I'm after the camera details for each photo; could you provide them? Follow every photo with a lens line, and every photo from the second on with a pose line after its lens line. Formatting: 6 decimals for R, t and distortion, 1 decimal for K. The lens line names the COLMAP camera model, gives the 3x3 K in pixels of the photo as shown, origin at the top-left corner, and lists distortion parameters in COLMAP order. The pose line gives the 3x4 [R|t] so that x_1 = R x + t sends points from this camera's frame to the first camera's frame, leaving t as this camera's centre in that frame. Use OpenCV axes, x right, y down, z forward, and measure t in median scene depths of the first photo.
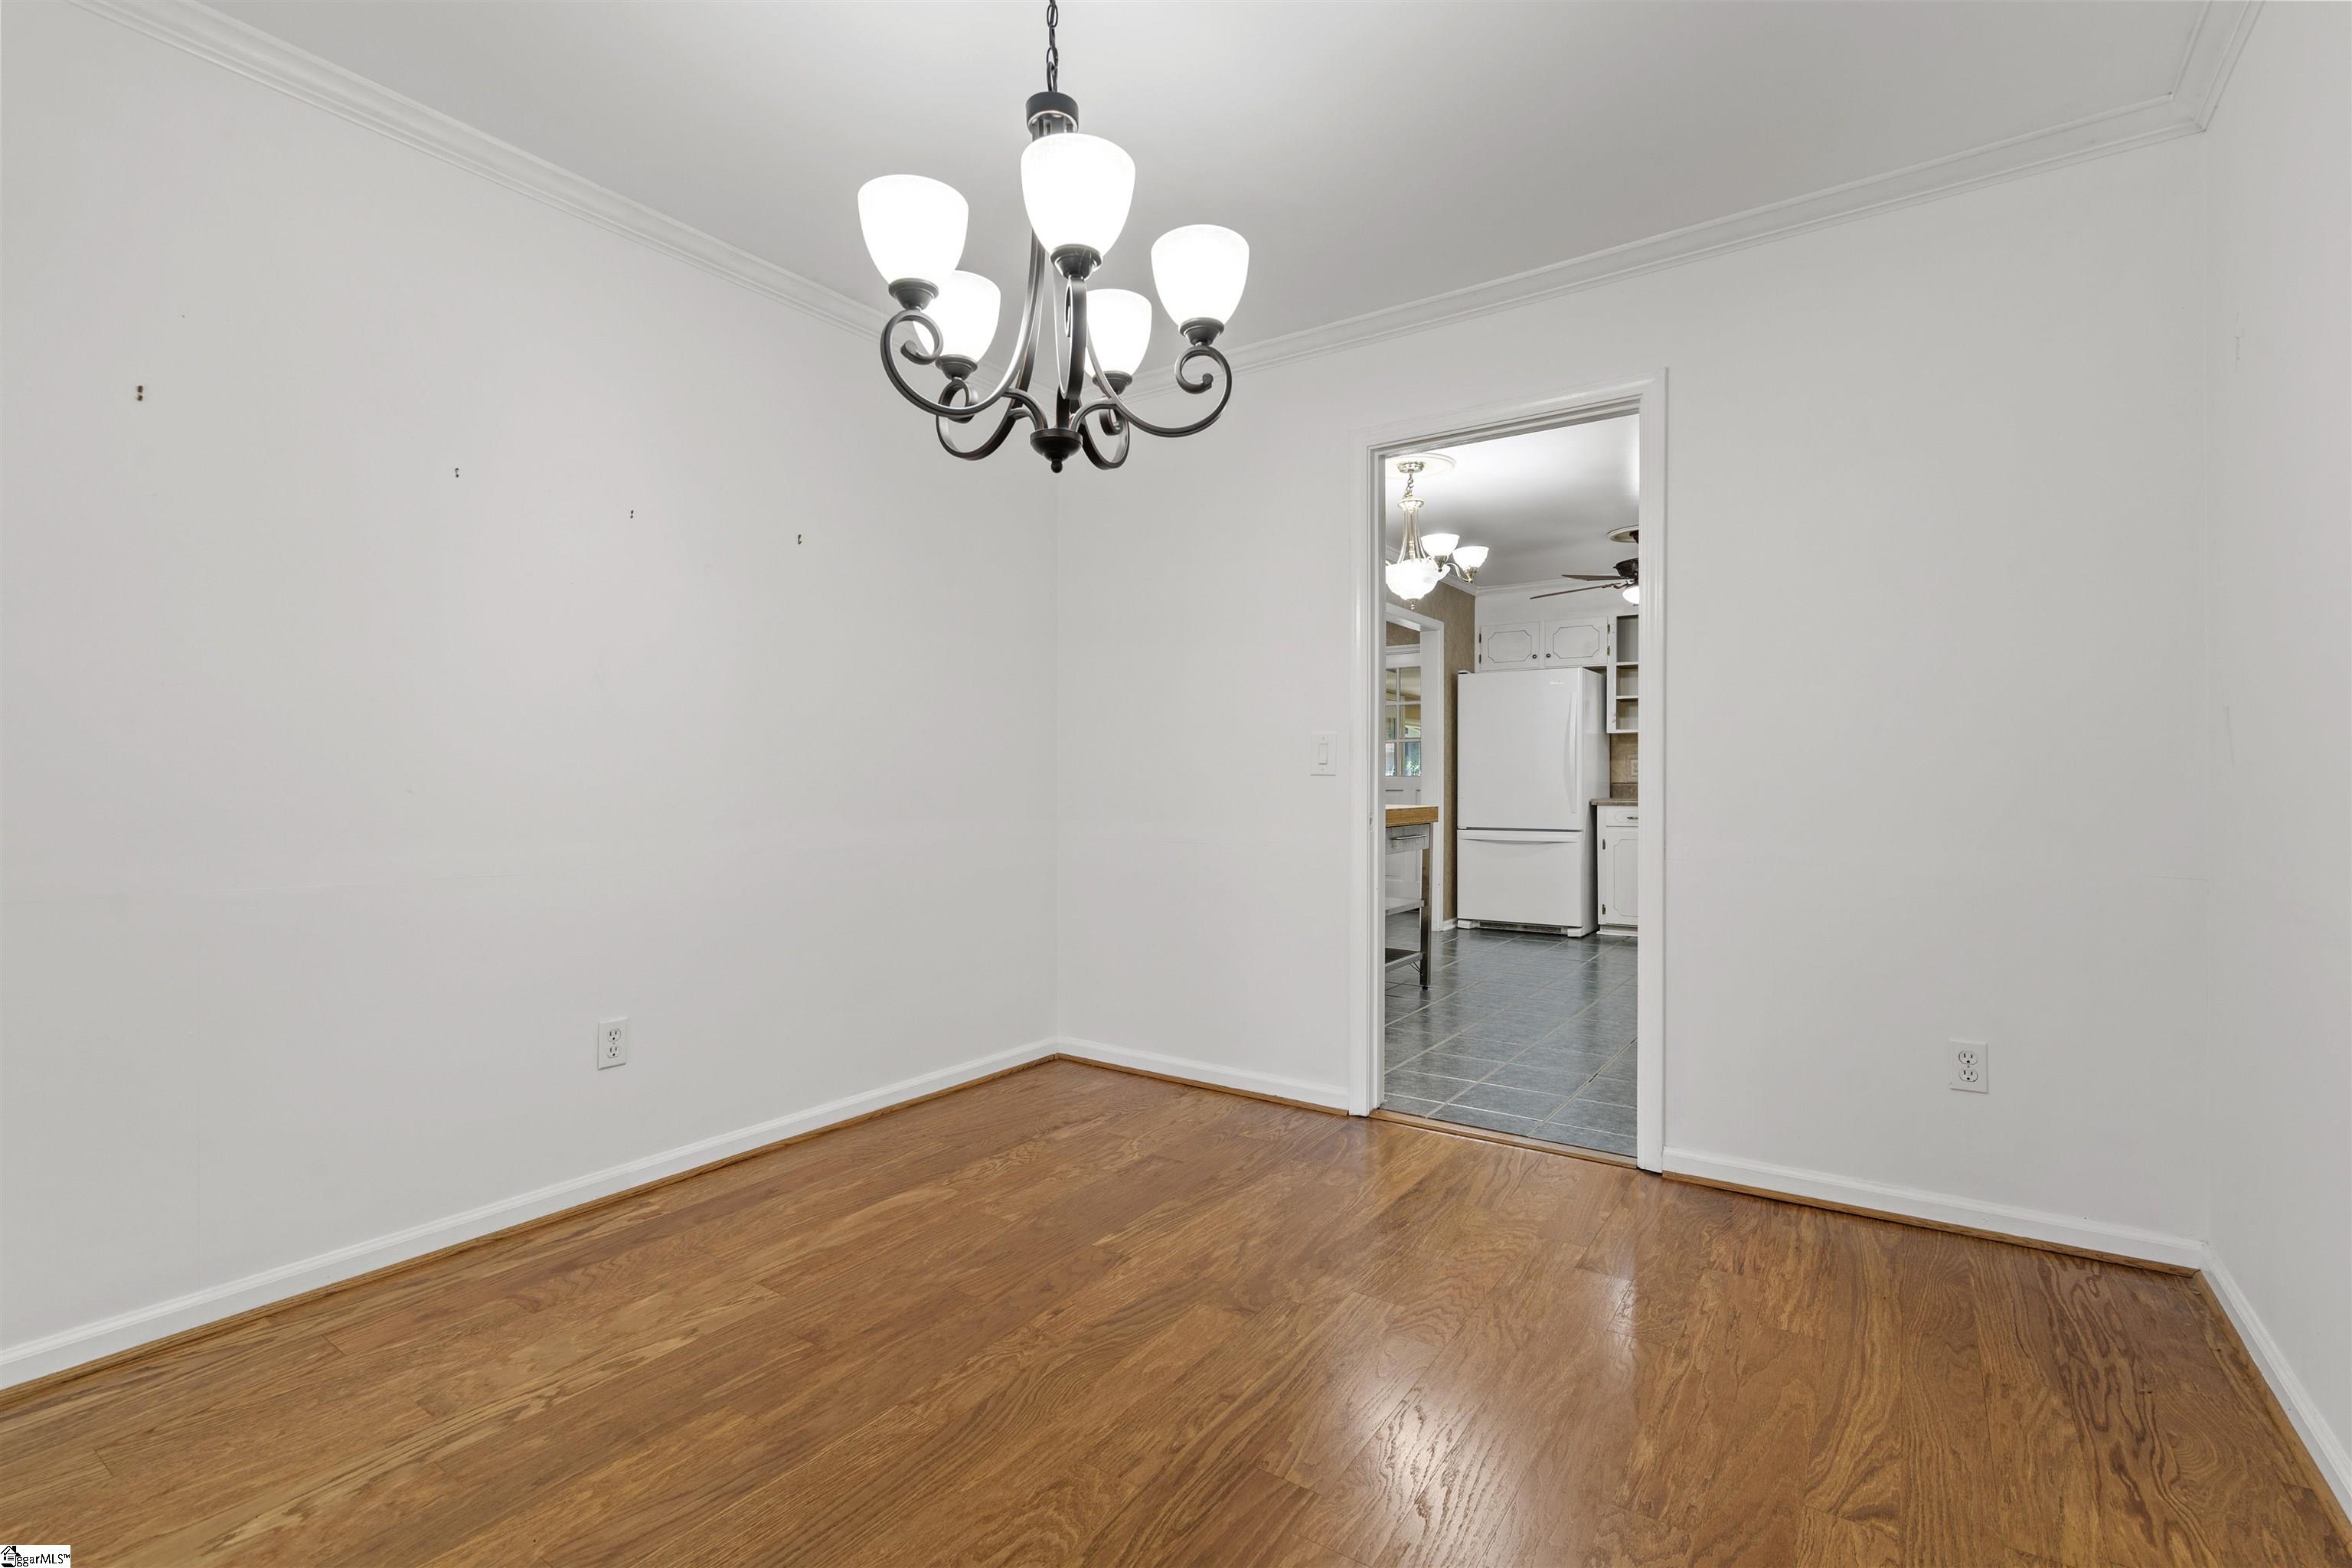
lens RADIAL K [[1078.3, 0, 1176.0], [0, 1078.3, 784.0], [0, 0, 1]] dist [-0.000893, -0.000103]
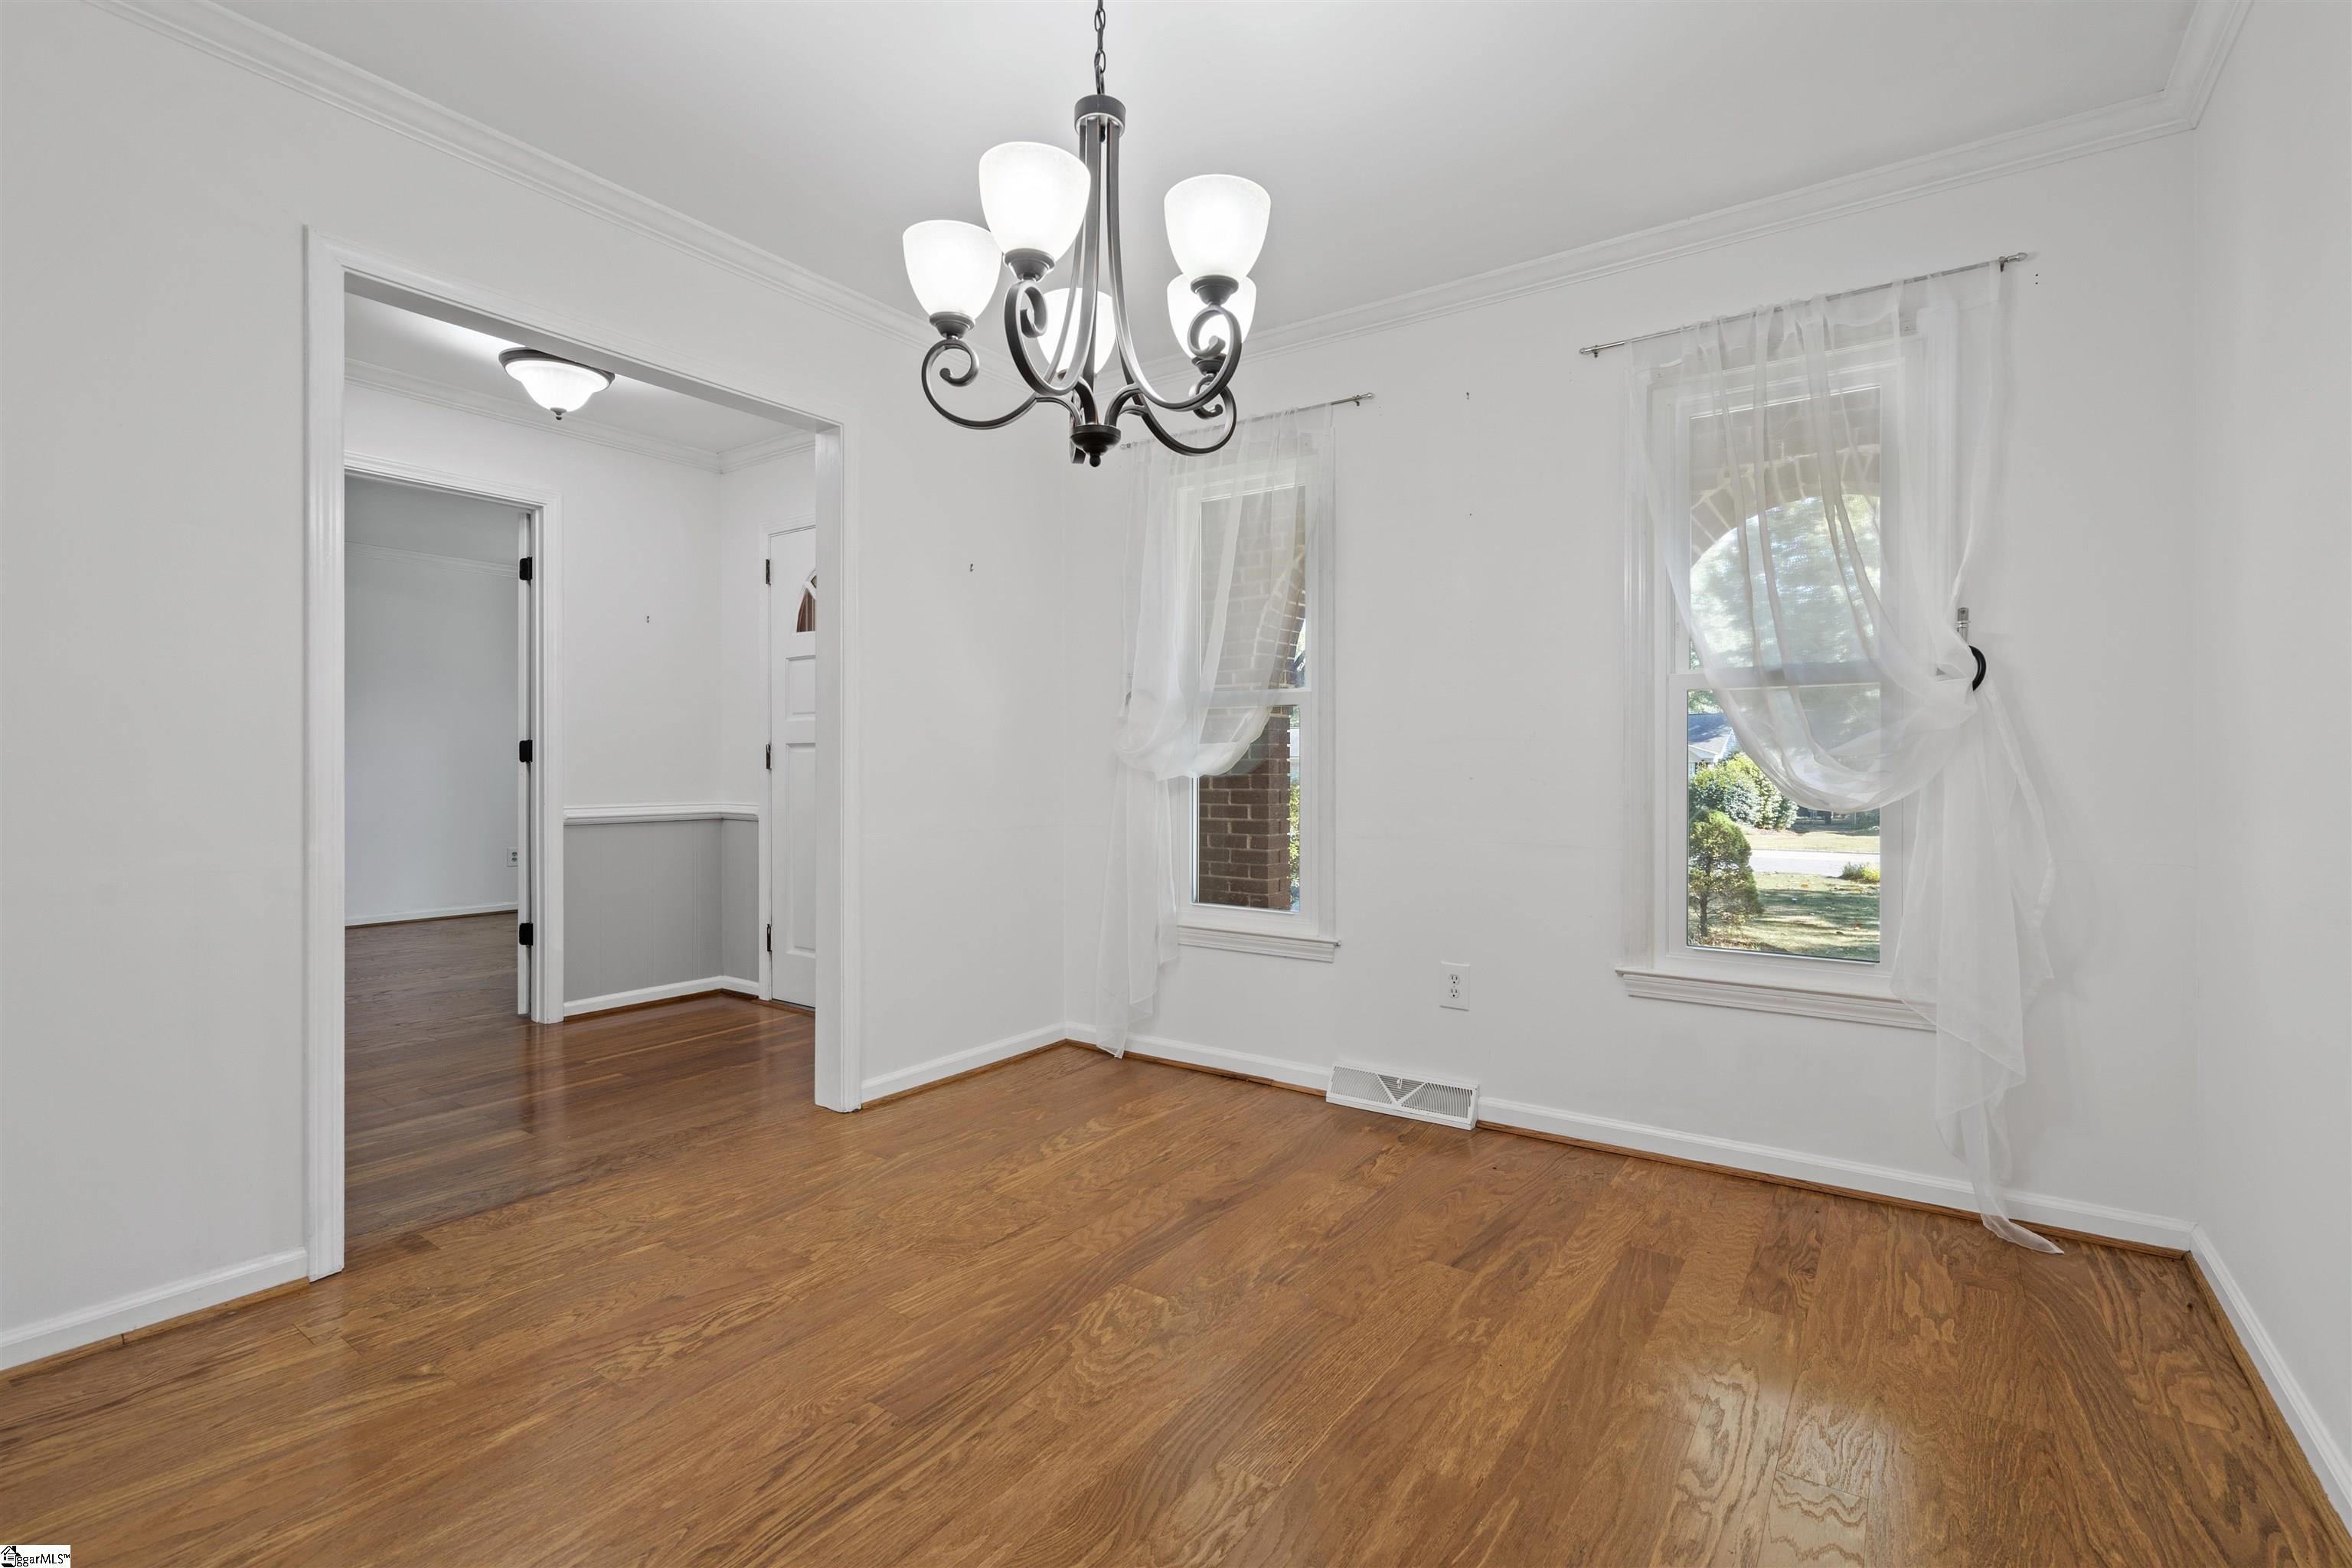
lens RADIAL K [[1067.4, 0, 1174.6], [0, 1067.4, 771.4], [0, 0, 1]] dist [-0.000983, -0.000036]
pose [[-0.999973, -0.001170, 0.007220, -0.192954], [-0.001145, 0.999993, 0.003479, -0.004935], [-0.007224, 0.003471, -0.999968, 2.010172]]
